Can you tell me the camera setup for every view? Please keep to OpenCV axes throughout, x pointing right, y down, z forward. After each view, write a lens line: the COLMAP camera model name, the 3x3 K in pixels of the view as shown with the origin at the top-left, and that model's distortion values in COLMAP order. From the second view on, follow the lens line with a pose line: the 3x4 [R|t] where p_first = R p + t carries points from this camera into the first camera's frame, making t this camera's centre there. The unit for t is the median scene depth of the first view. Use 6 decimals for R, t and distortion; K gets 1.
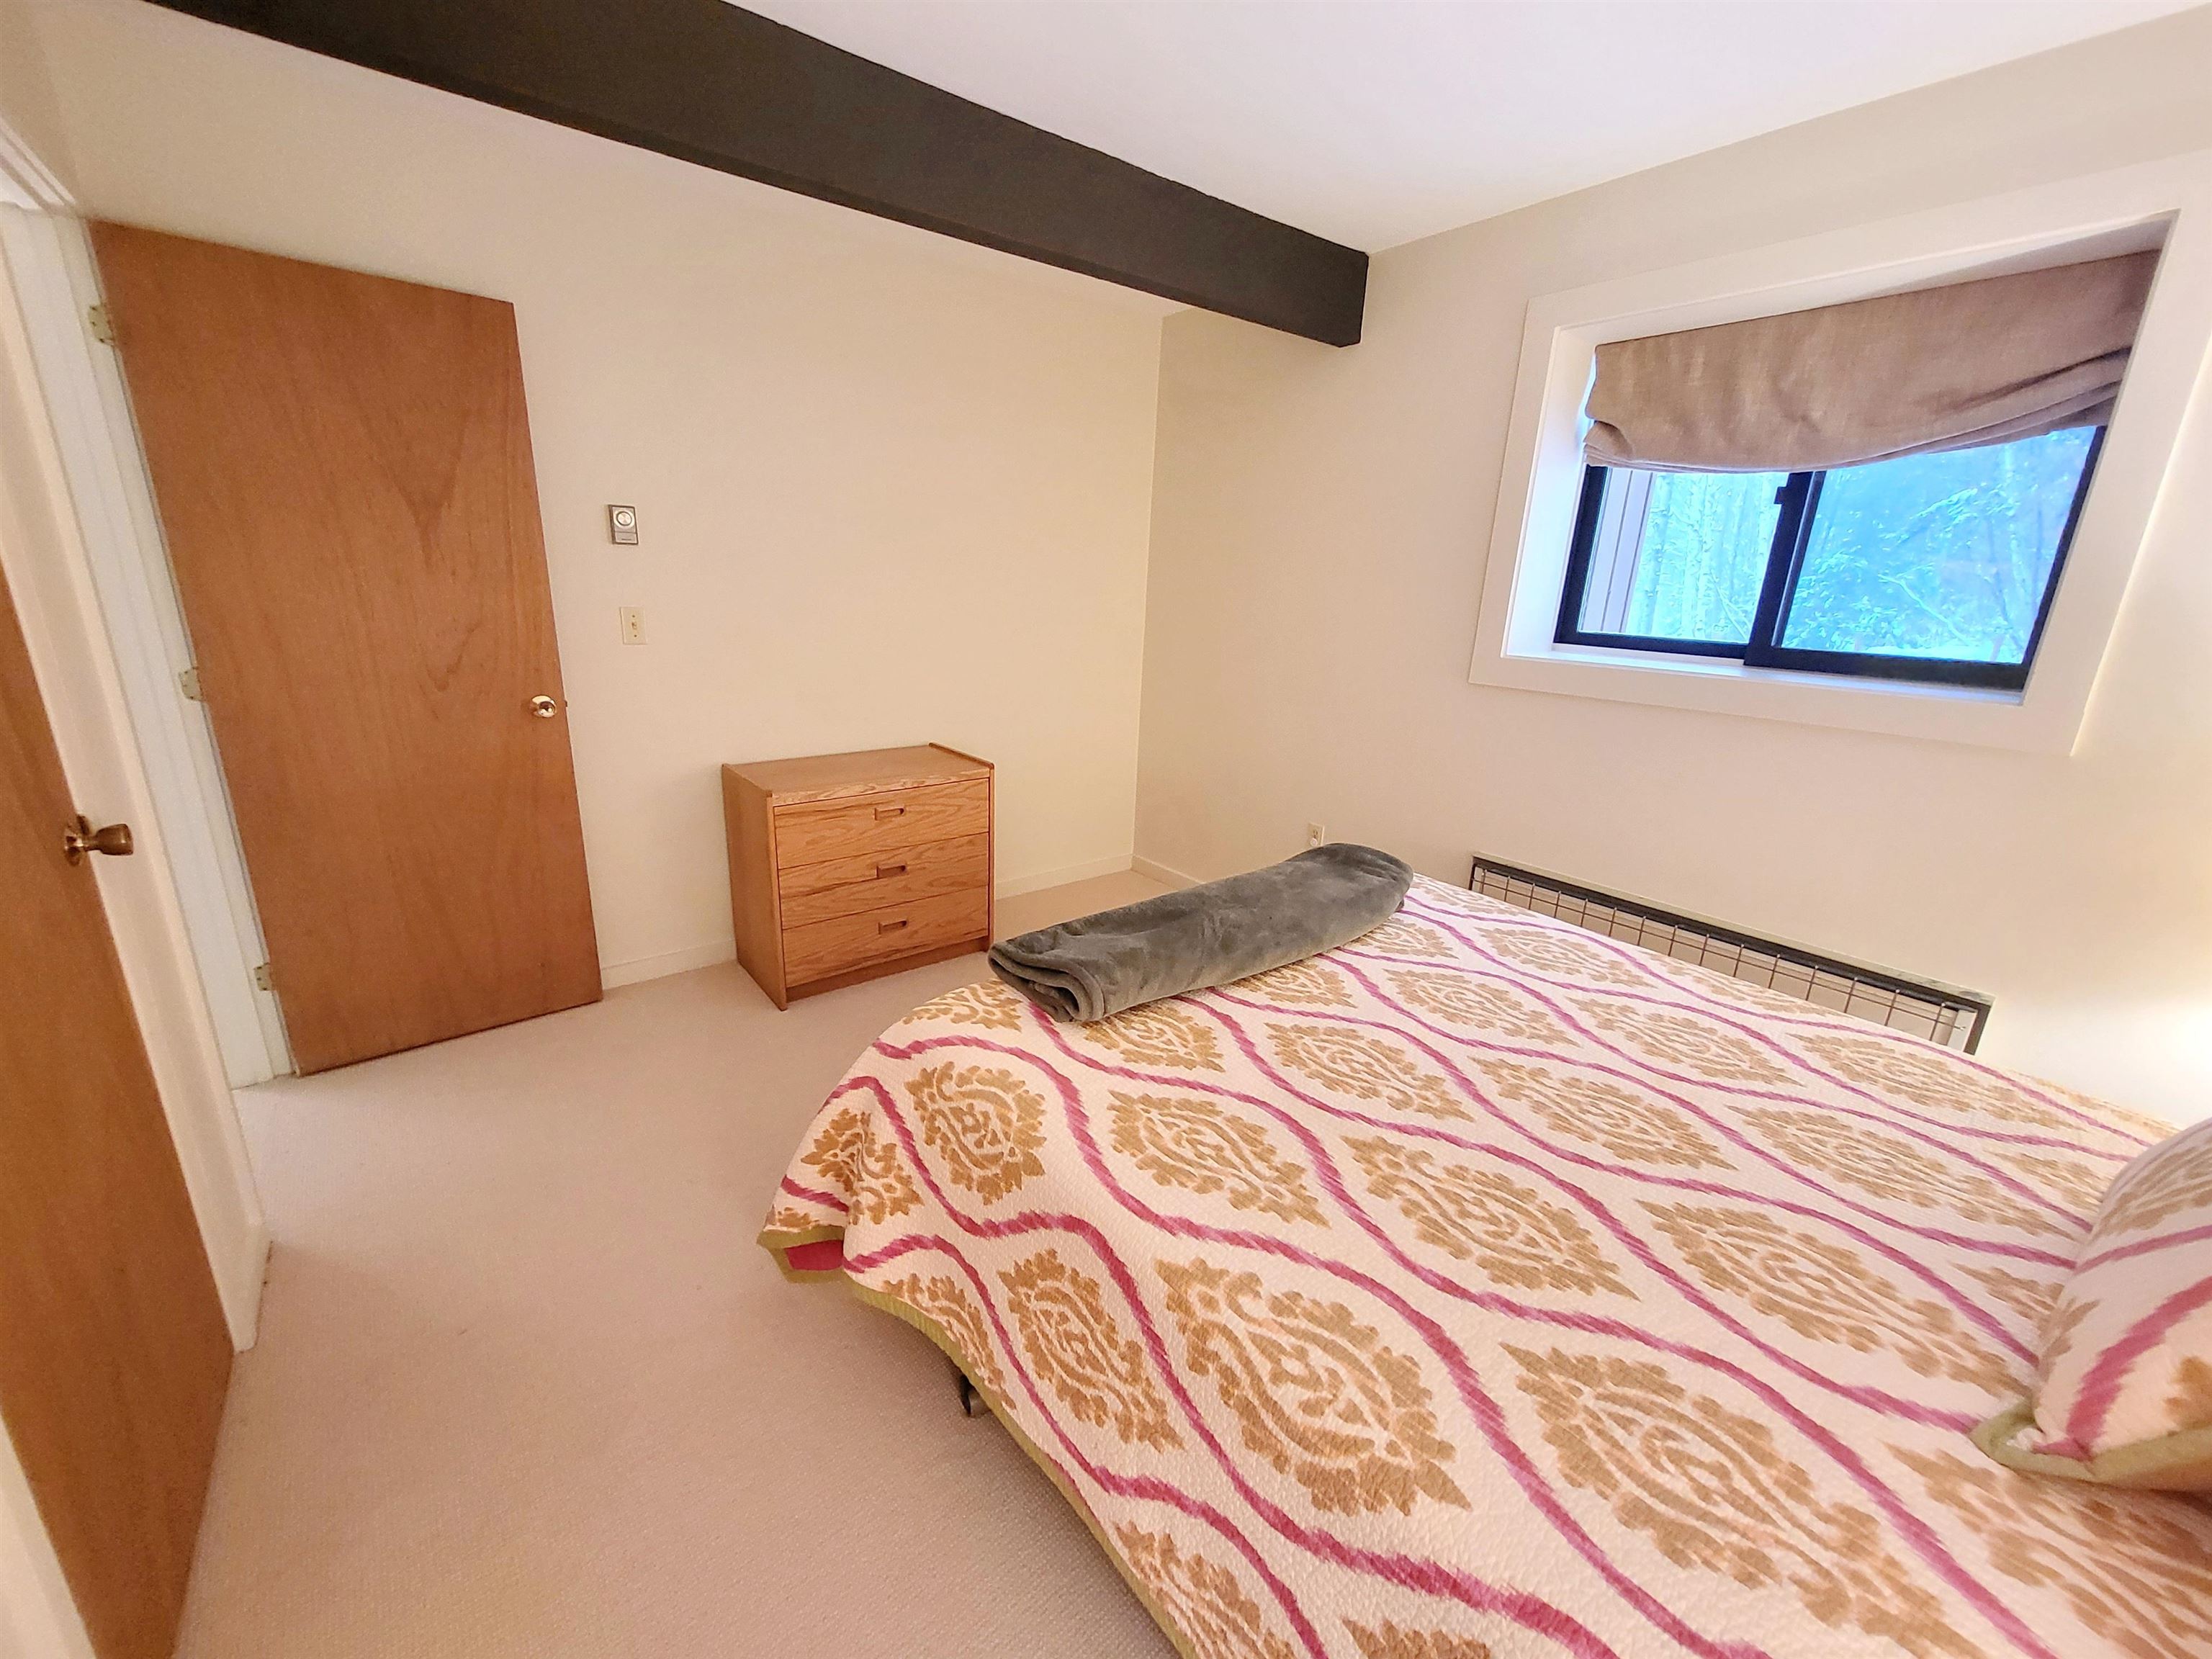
lens RADIAL K [[867.9, 0, 1088.2], [0, 867.9, 838.0], [0, 0, 1]] dist [-0.007596, 0.002662]
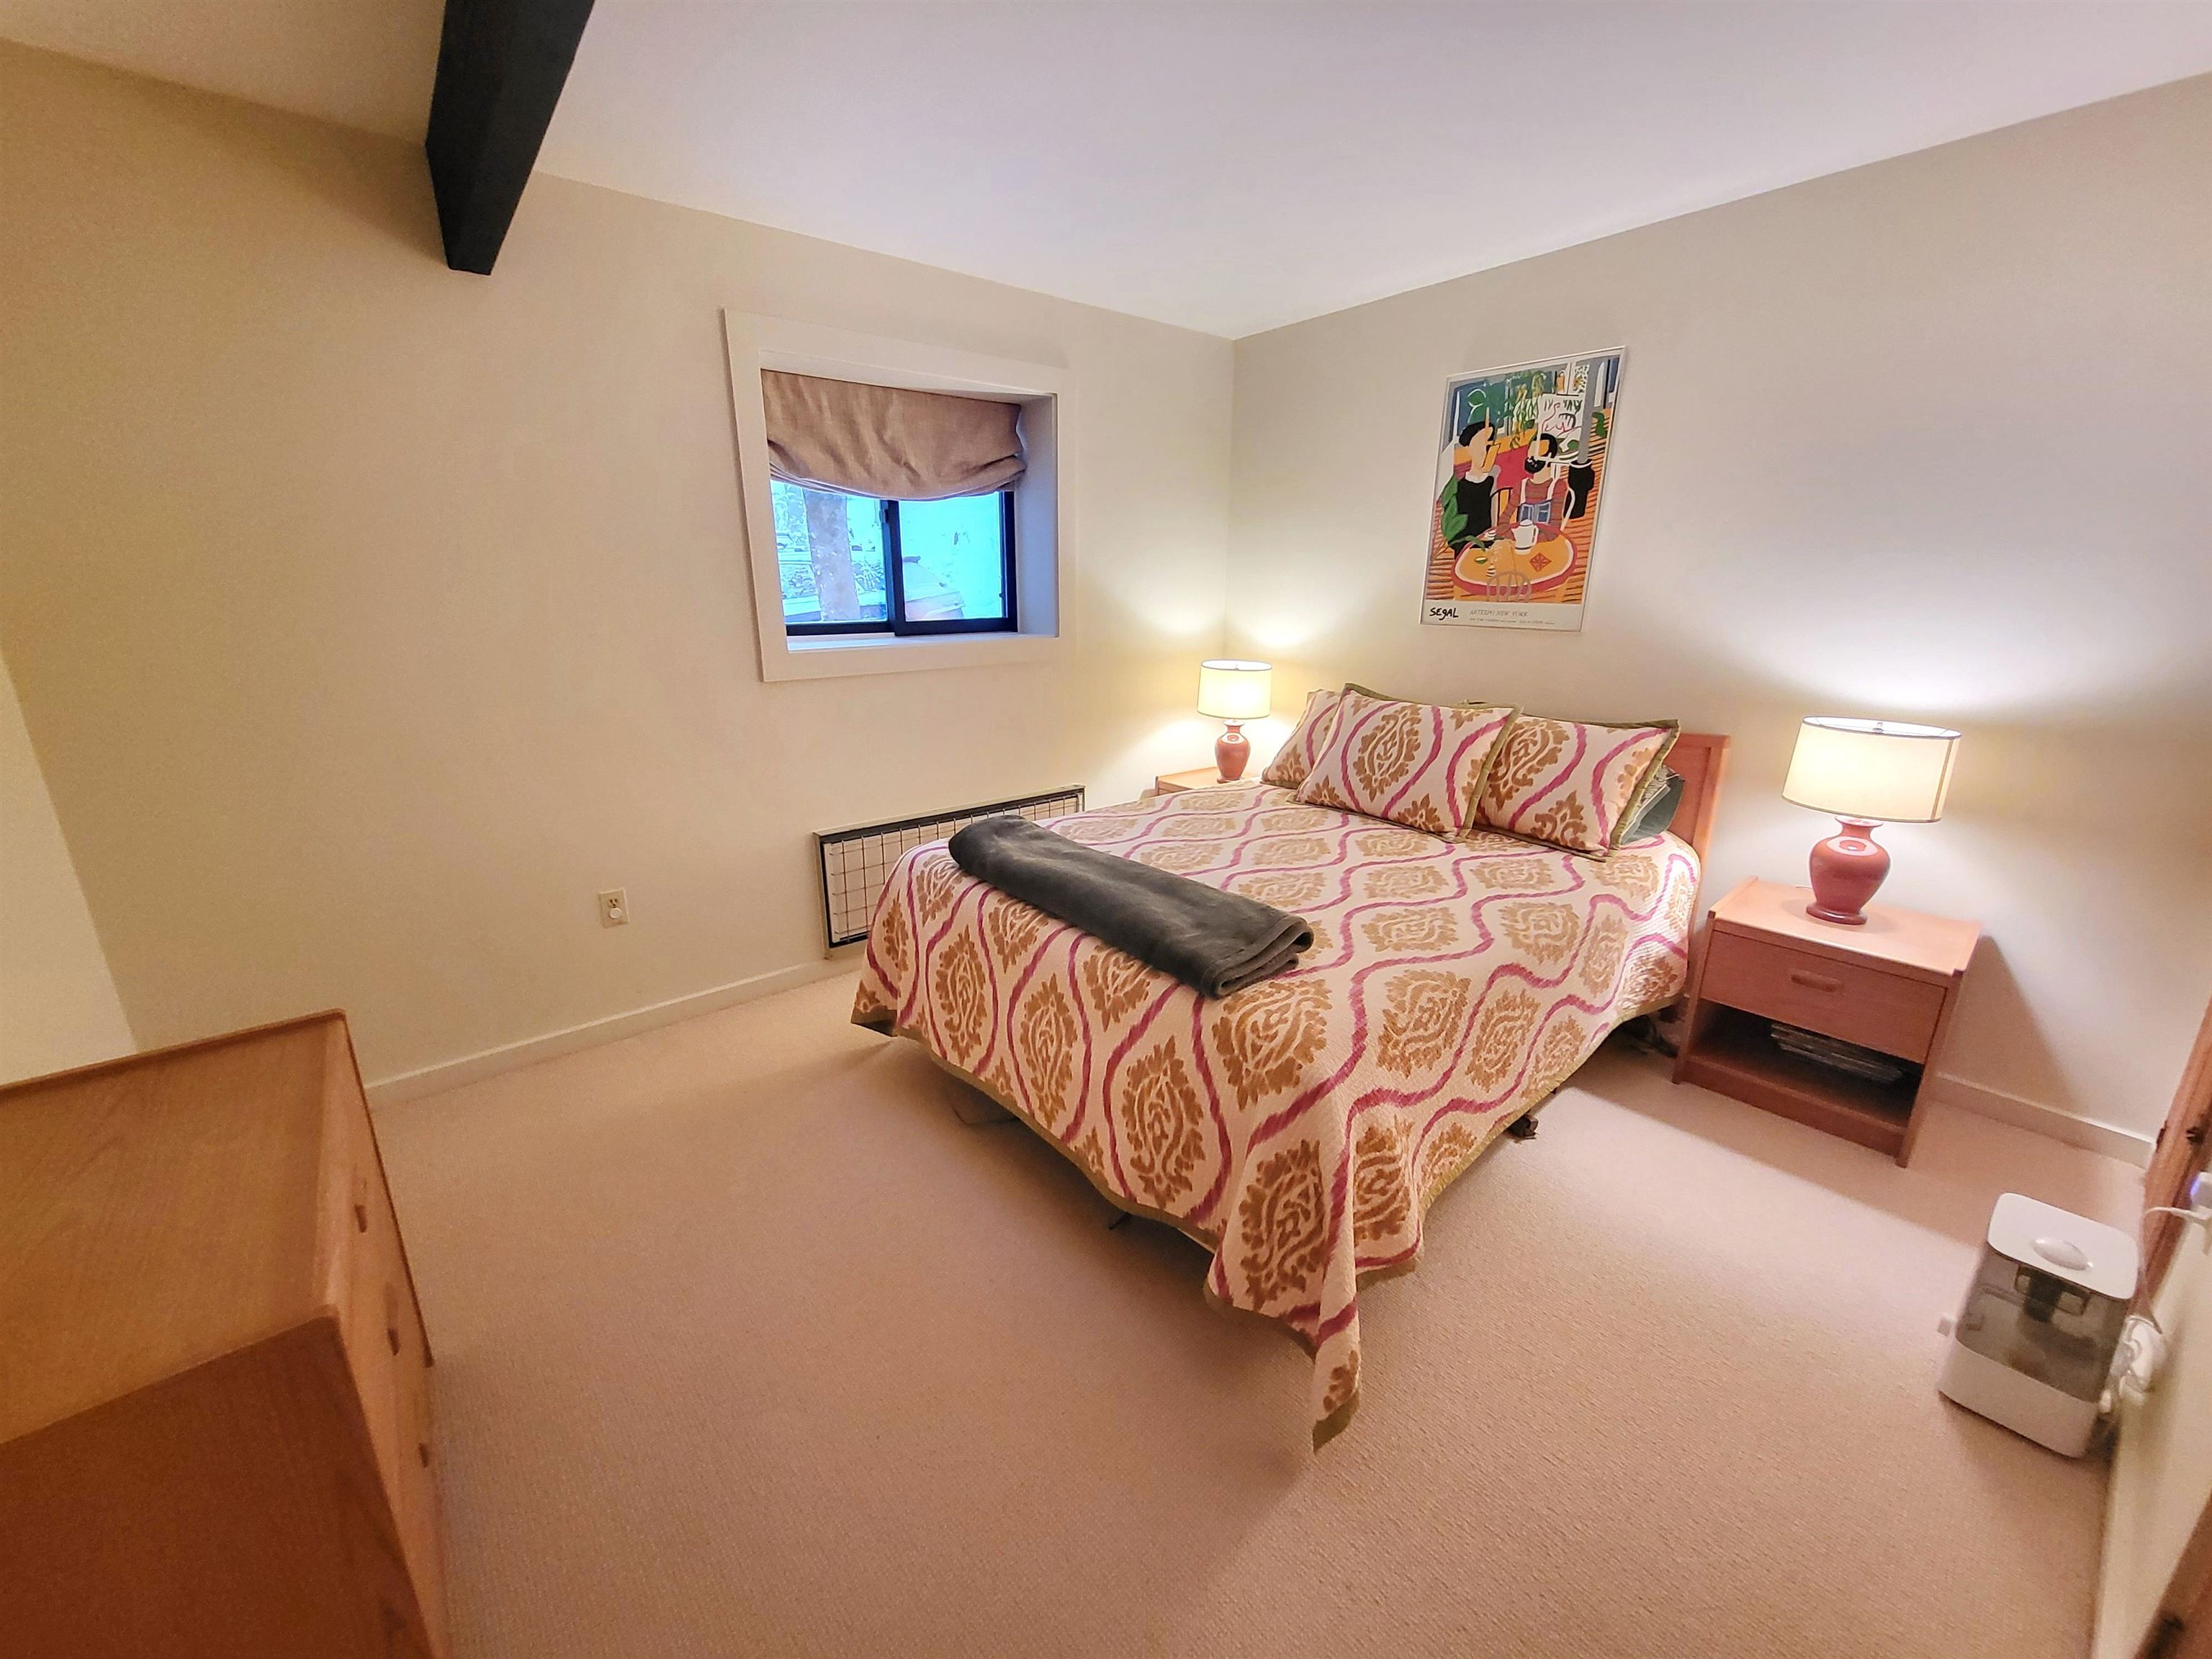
lens RADIAL K [[867.9, 0, 1076.7], [0, 867.9, 830.1], [0, 0, 1]] dist [-0.007596, 0.002662]
pose [[-0.025787, -0.305498, 0.951843, -1.296063], [0.295988, 0.907133, 0.299167, -0.472414], [-0.954843, 0.289449, 0.067031, 1.369085]]
